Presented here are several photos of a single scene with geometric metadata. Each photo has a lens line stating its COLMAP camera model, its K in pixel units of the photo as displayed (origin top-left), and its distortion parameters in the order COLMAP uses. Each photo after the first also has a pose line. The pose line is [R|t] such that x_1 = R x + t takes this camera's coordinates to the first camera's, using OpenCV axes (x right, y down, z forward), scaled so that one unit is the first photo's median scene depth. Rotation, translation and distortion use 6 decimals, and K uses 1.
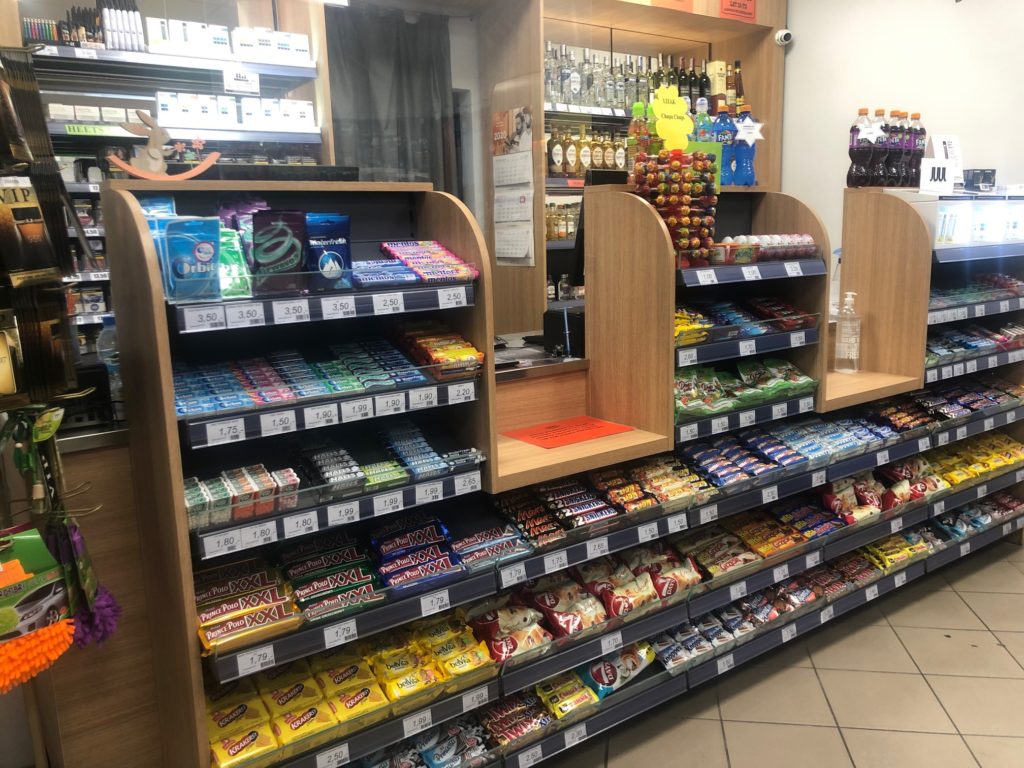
lens RADIAL K [[840.8, 0, 512.0], [0, 840.8, 384.0], [0, 0, 1]] dist [0.075270, -0.063519]
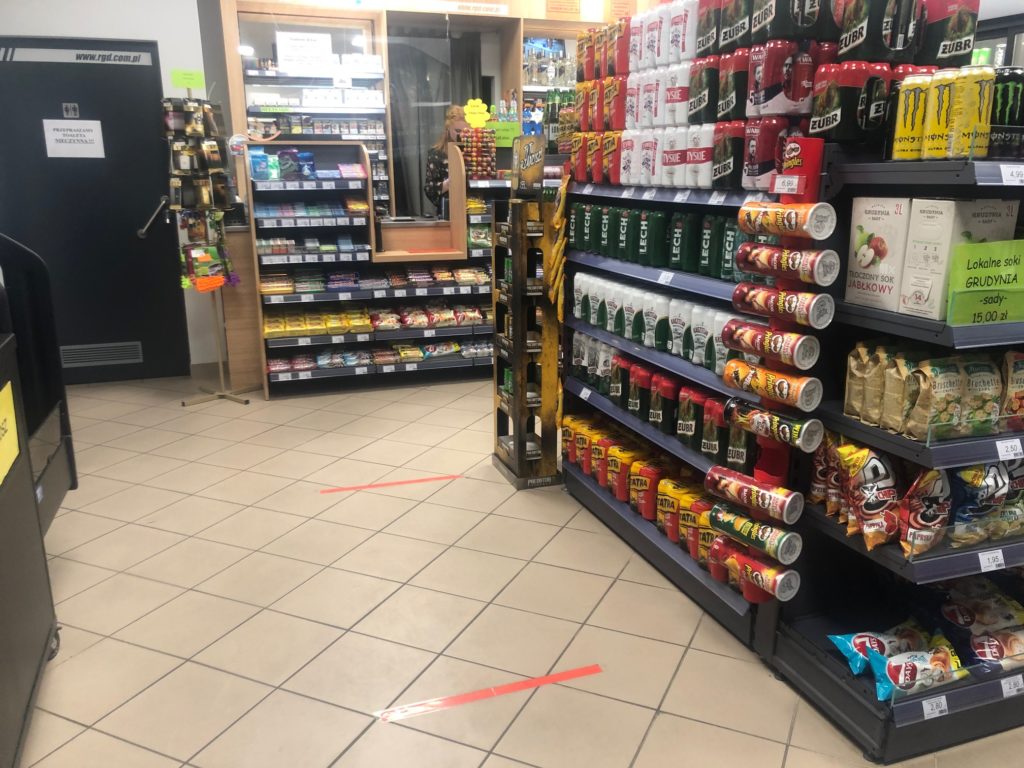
lens RADIAL K [[840.8, 0, 512.0], [0, 840.8, 384.0], [0, 0, 1]] dist [0.075270, -0.063519]
pose [[0.958436, 0.092580, -0.269868, 1.226439], [-0.072366, 0.993840, 0.083935, 0.274543], [0.275976, -0.060917, 0.959232, -1.551281]]
